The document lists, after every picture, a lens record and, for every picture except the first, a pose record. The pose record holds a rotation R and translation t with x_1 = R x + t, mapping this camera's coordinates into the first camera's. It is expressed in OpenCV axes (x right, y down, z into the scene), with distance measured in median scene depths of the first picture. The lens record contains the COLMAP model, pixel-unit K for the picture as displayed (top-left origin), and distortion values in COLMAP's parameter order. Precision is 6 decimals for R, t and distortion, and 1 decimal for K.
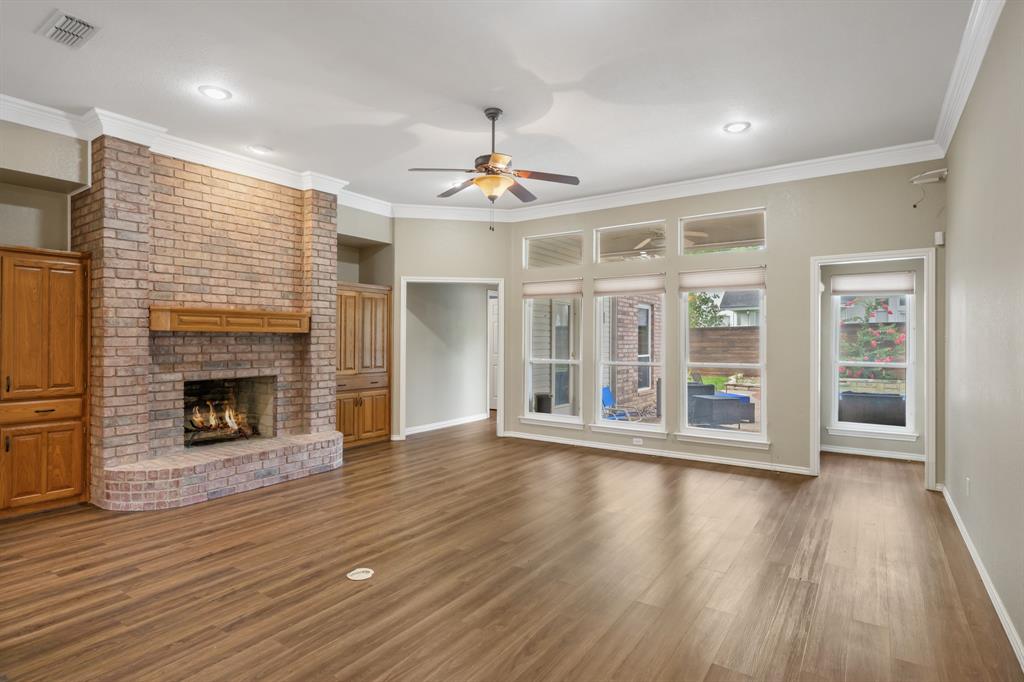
lens RADIAL K [[530.3, 0, 510.1], [0, 530.3, 336.8], [0, 0, 1]] dist [-0.004997, 0.000495]
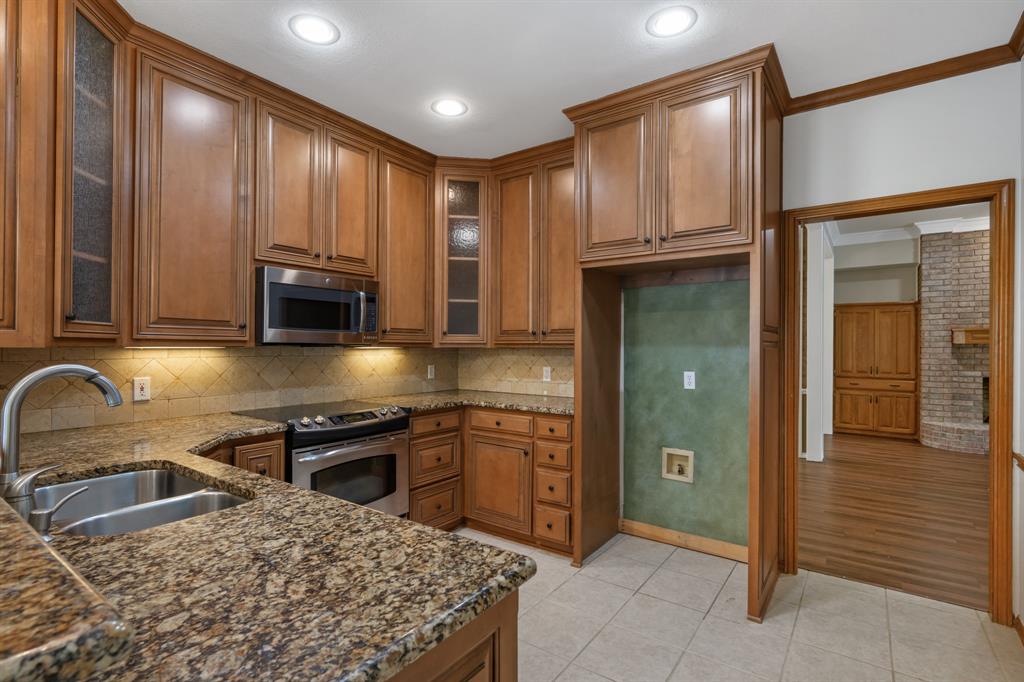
lens RADIAL K [[501.8, 0, 509.0], [0, 501.8, 344.0], [0, 0, 1]] dist [0.006506, -0.000402]
pose [[-0.017127, -0.004359, -0.999844, 0.833246], [-0.002410, 0.999988, -0.004318, -0.000899], [0.999850, 0.002336, -0.017137, -0.318870]]
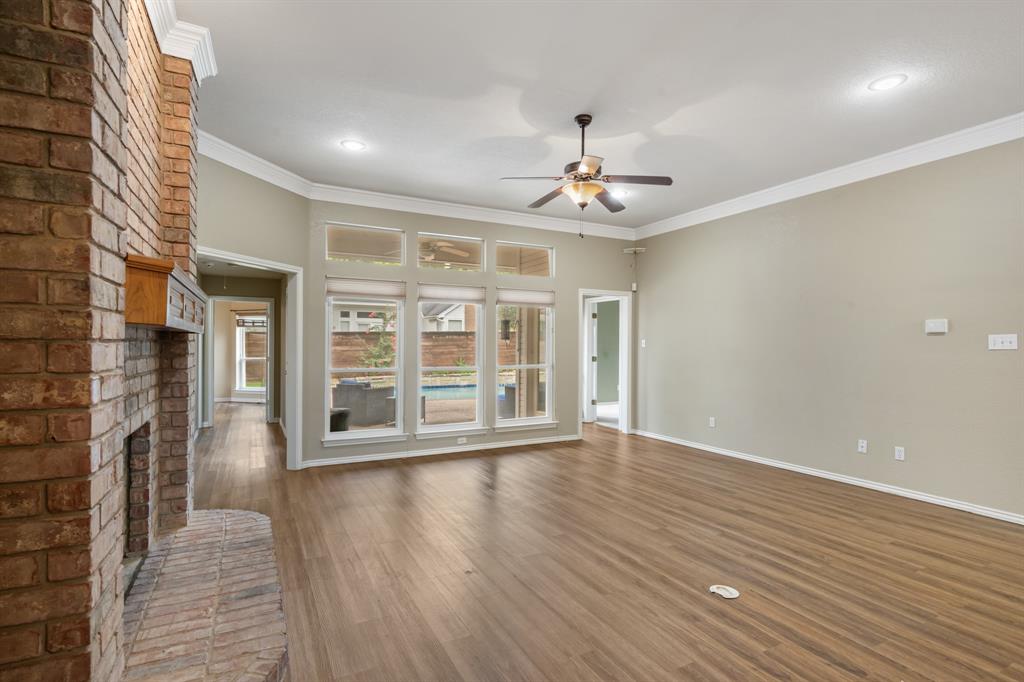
lens RADIAL K [[501.8, 0, 513.9], [0, 501.8, 338.3], [0, 0, 1]] dist [0.006506, -0.000402]
pose [[0.462852, 0.010834, 0.886369, -0.792383], [-0.006848, 0.999939, -0.008646, -0.001513], [-0.886409, -0.002068, 0.462898, 0.568650]]
